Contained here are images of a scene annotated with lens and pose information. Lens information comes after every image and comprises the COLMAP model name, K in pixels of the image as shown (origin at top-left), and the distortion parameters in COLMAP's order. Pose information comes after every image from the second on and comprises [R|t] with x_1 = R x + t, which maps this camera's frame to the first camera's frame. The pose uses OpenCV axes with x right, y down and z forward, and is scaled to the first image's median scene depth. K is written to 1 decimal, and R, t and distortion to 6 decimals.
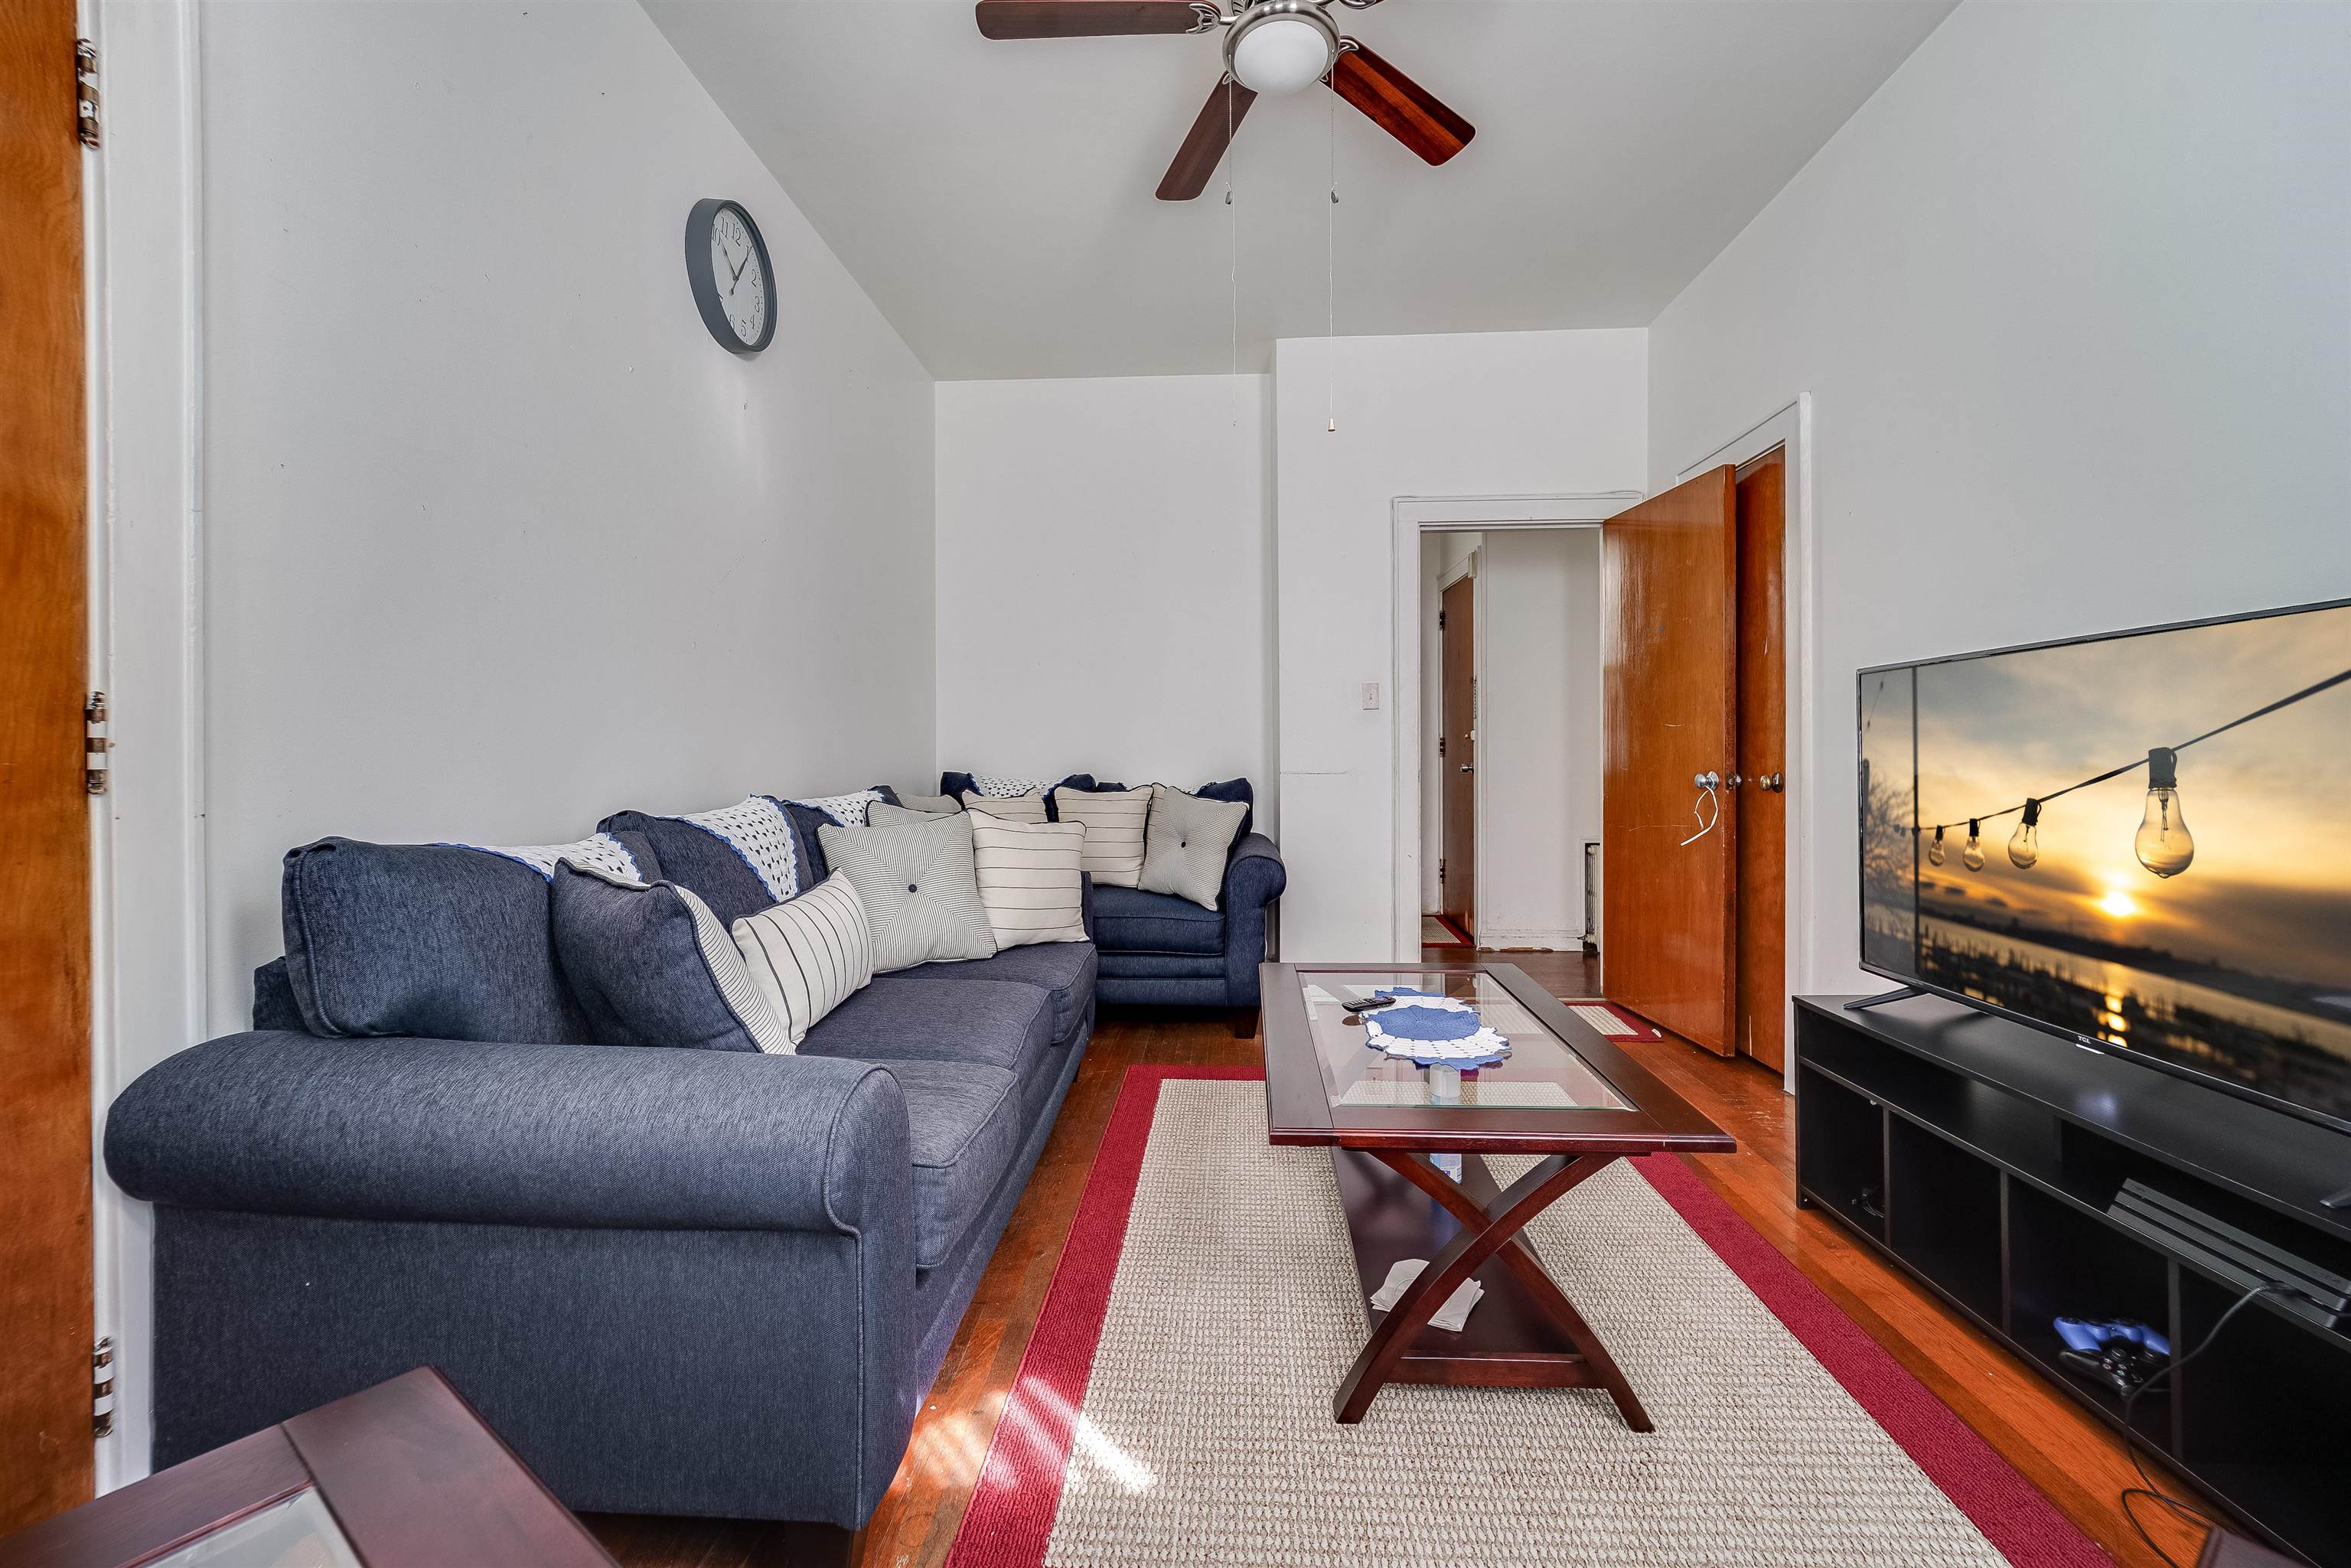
lens RADIAL K [[945.4, 0, 1173.7], [0, 945.4, 756.3], [0, 0, 1]] dist [-0.012301, 0.002925]
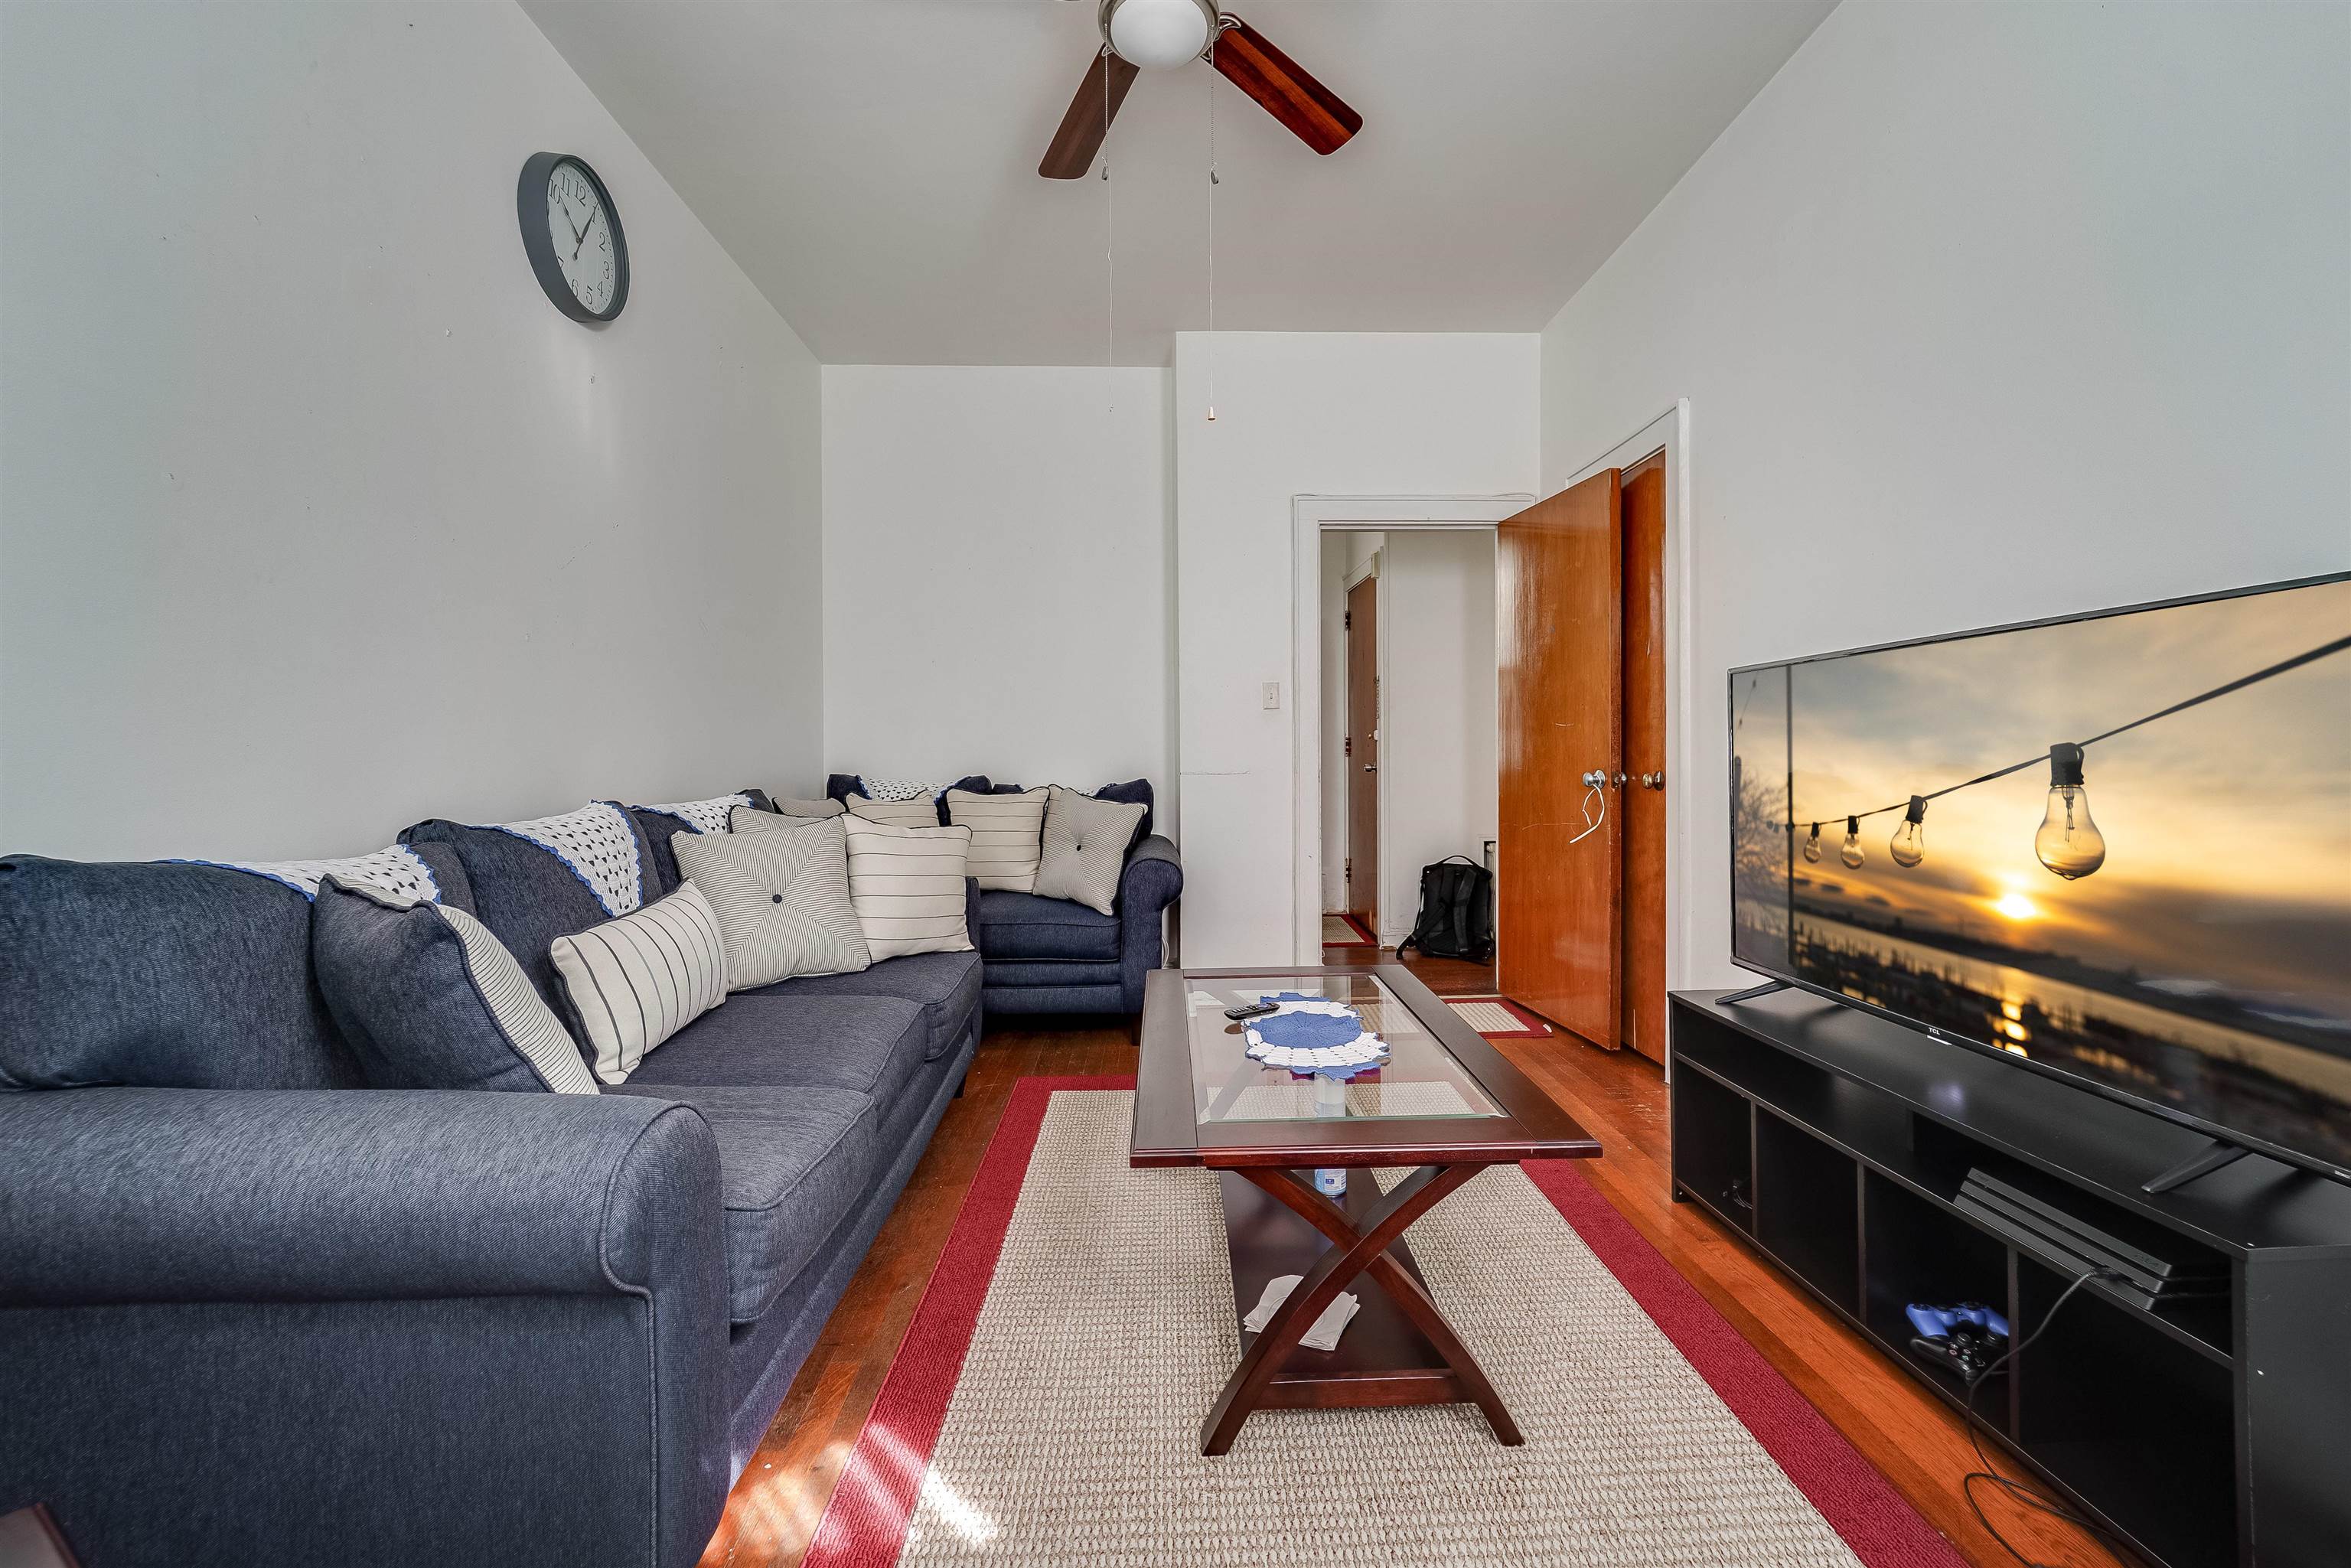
lens RADIAL K [[945.4, 0, 1176.9], [0, 945.4, 760.4], [0, 0, 1]] dist [-0.012301, 0.002925]
pose [[0.996393, -0.003403, 0.084790, 0.051731], [0.003069, 0.999987, 0.004065, -0.000149], [-0.084802, -0.003790, 0.996391, 0.041127]]
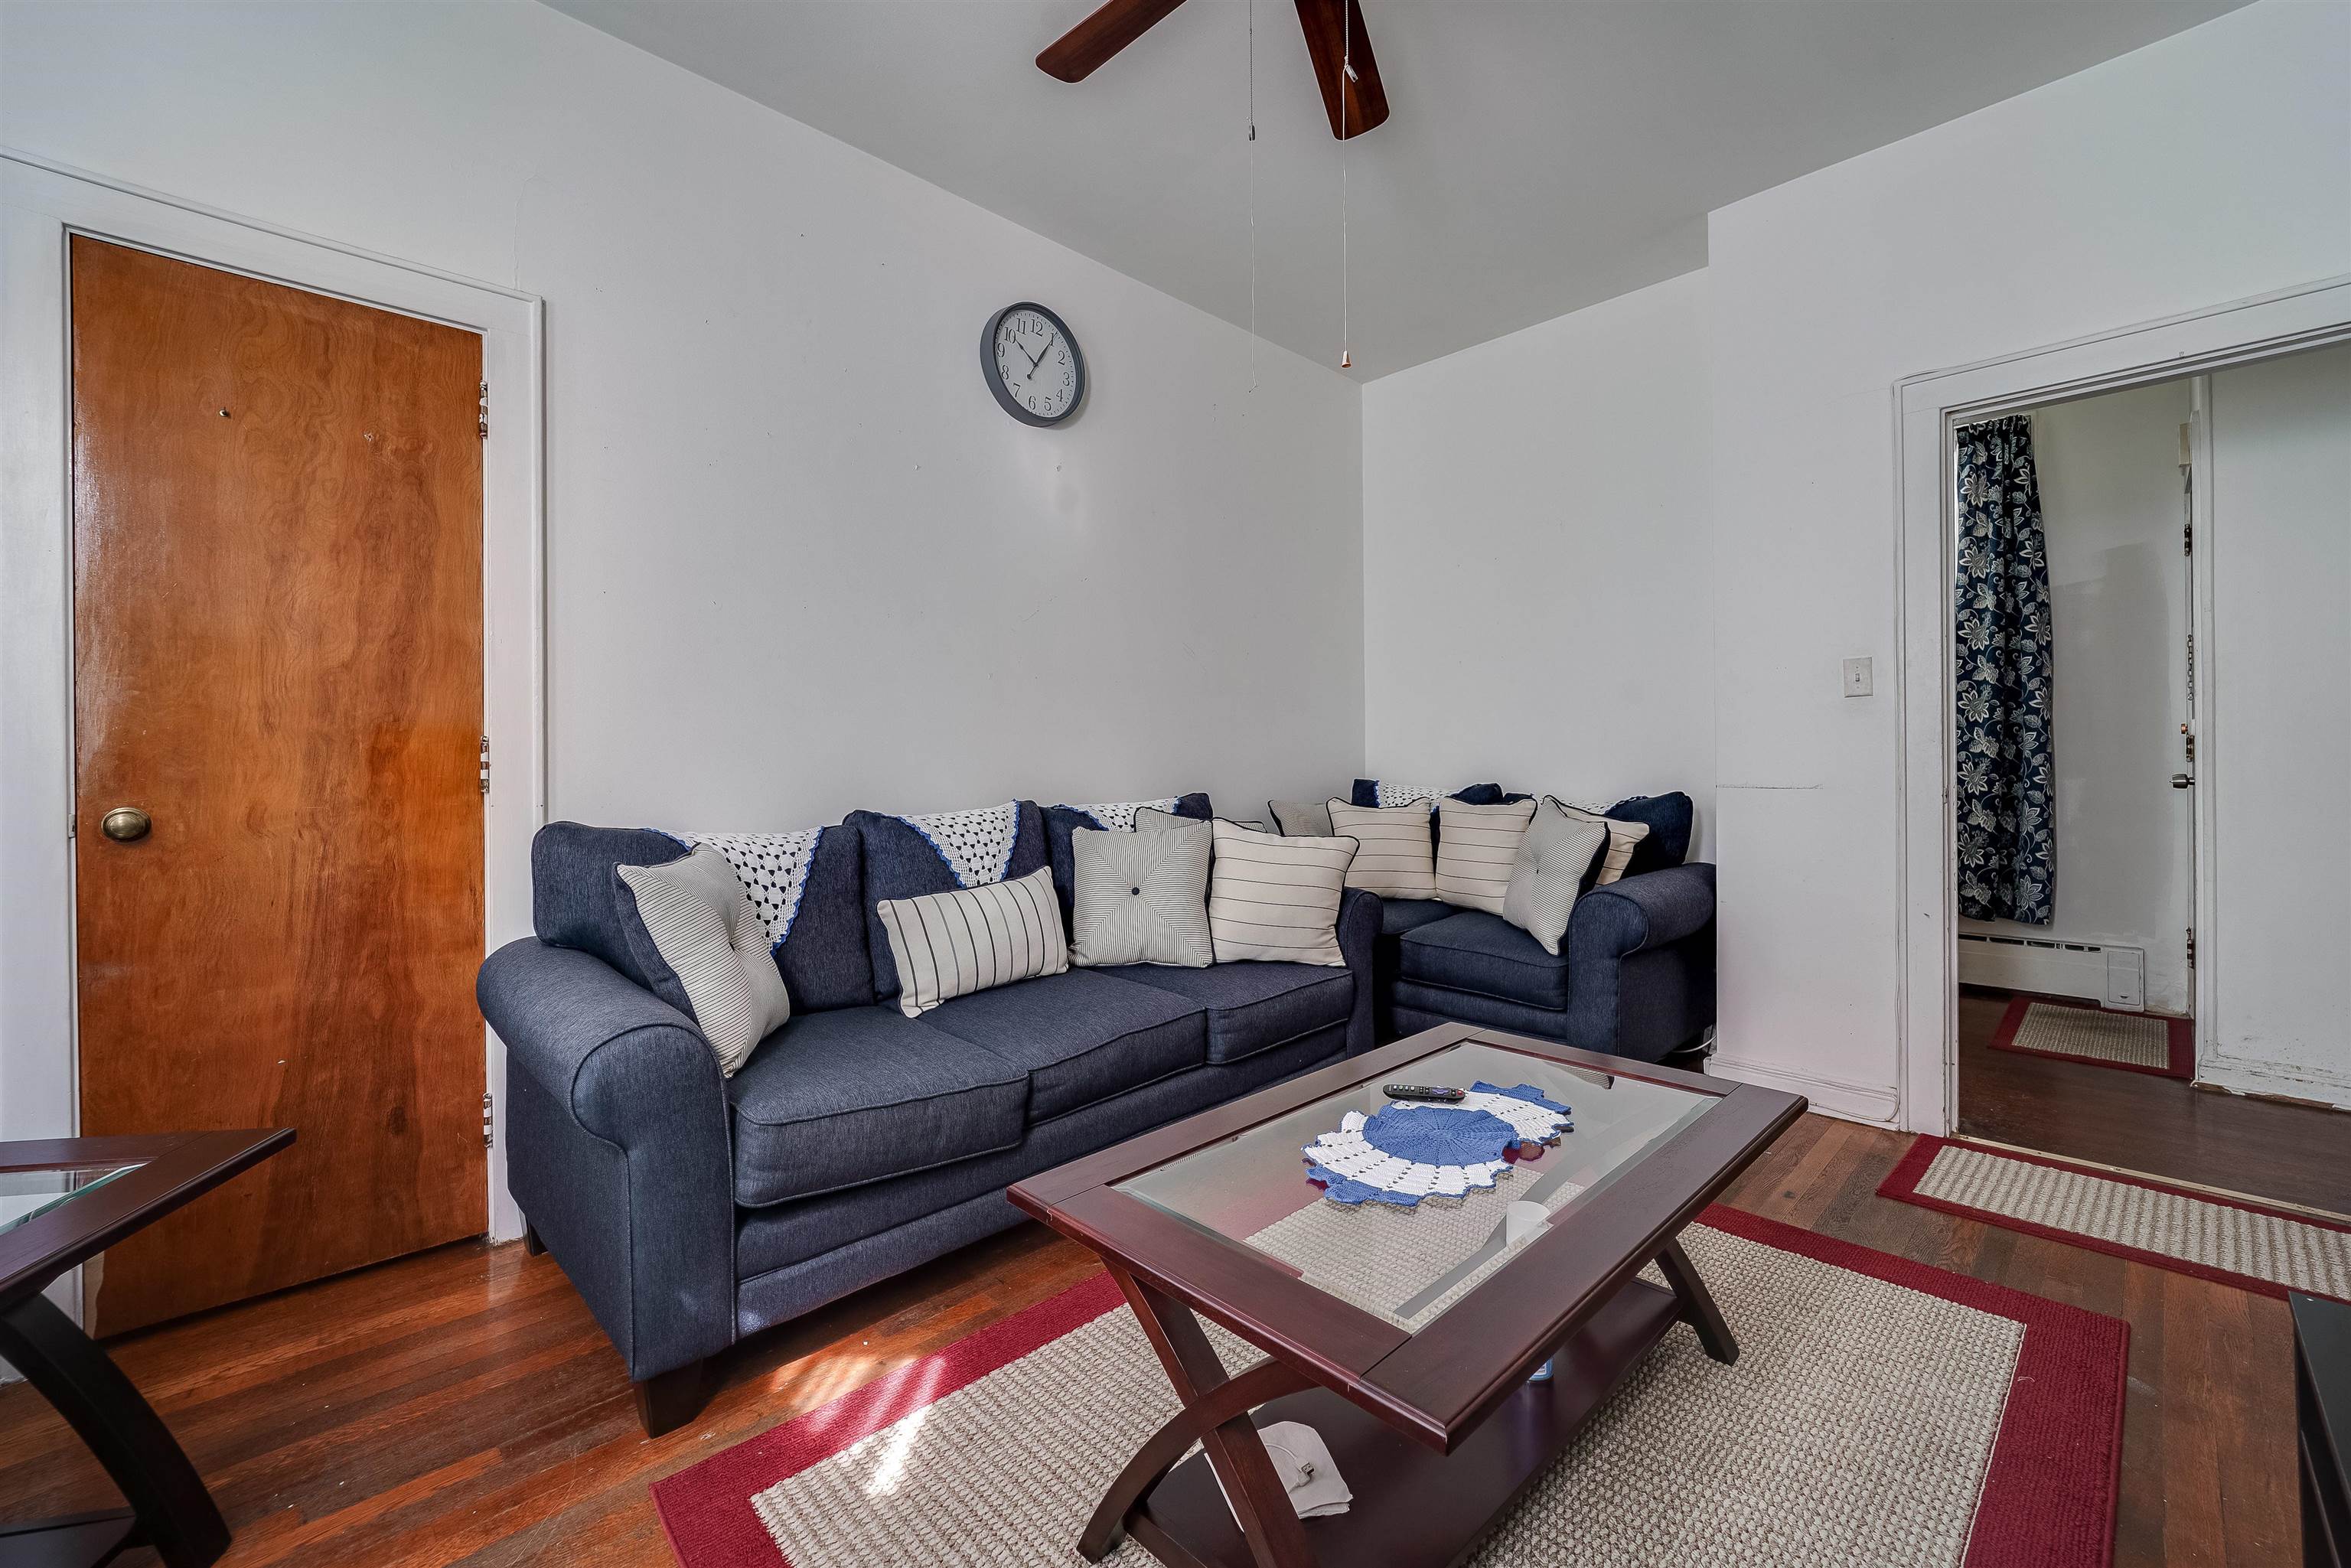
lens RADIAL K [[945.4, 0, 1191.9], [0, 945.4, 755.3], [0, 0, 1]] dist [-0.012301, 0.002925]
pose [[0.739905, -0.004821, -0.672694, 0.619812], [0.003512, 0.999988, -0.003303, -0.012064], [0.672702, 0.000081, 0.739913, 0.323333]]
